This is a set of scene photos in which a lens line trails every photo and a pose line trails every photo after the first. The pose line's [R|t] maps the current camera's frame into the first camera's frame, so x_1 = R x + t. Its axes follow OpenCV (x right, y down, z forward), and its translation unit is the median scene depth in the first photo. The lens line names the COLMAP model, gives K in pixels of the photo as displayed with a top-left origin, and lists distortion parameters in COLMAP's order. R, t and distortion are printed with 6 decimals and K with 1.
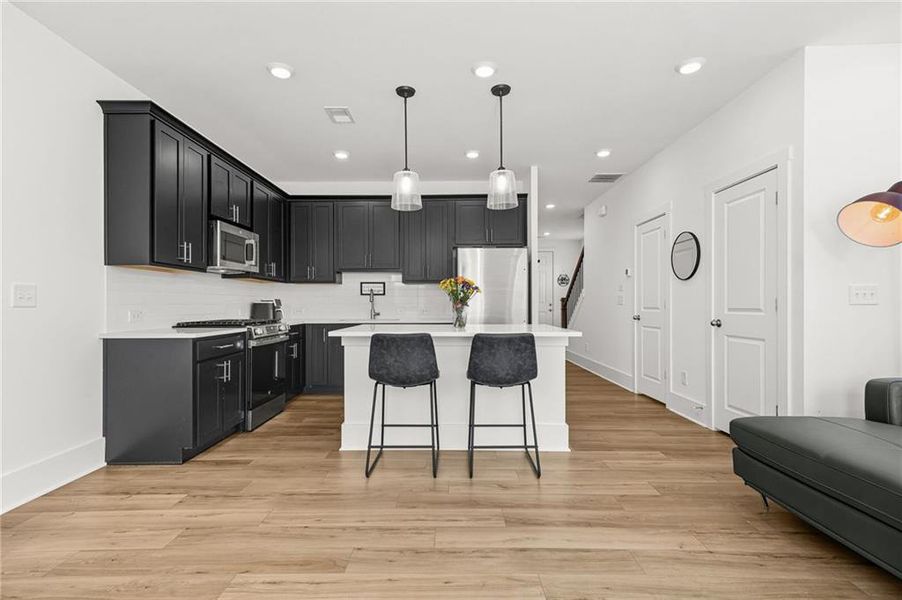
lens RADIAL K [[391.6, 0, 448.5], [0, 391.6, 304.7], [0, 0, 1]] dist [0.002975, 0.000228]
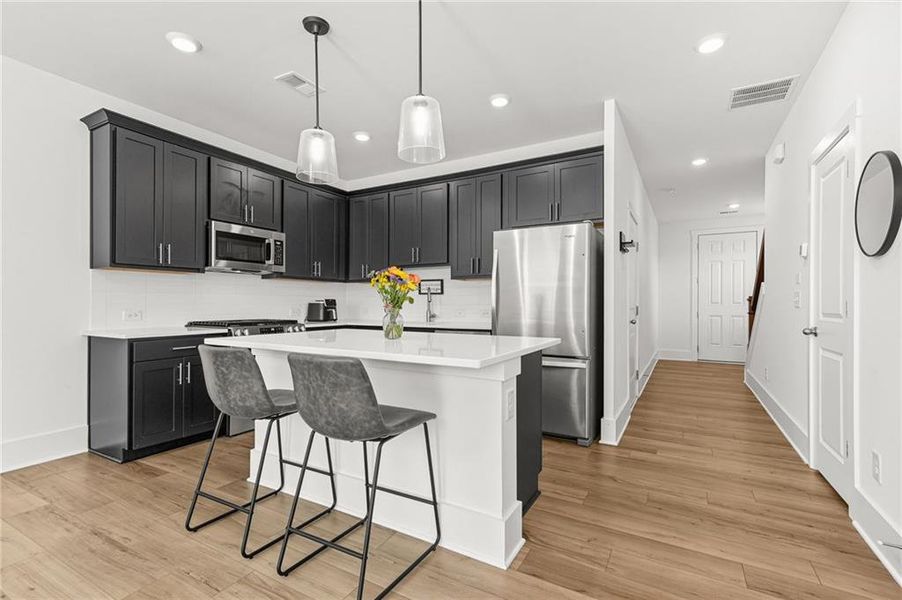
lens RADIAL K [[398.0, 0, 455.8], [0, 398.0, 304.2], [0, 0, 1]] dist [0.004362, 0.000313]
pose [[0.884237, 0.004085, -0.467021, 0.439280], [-0.004666, 0.999989, -0.000088, -0.004616], [0.467015, 0.002257, 0.884246, 0.395289]]
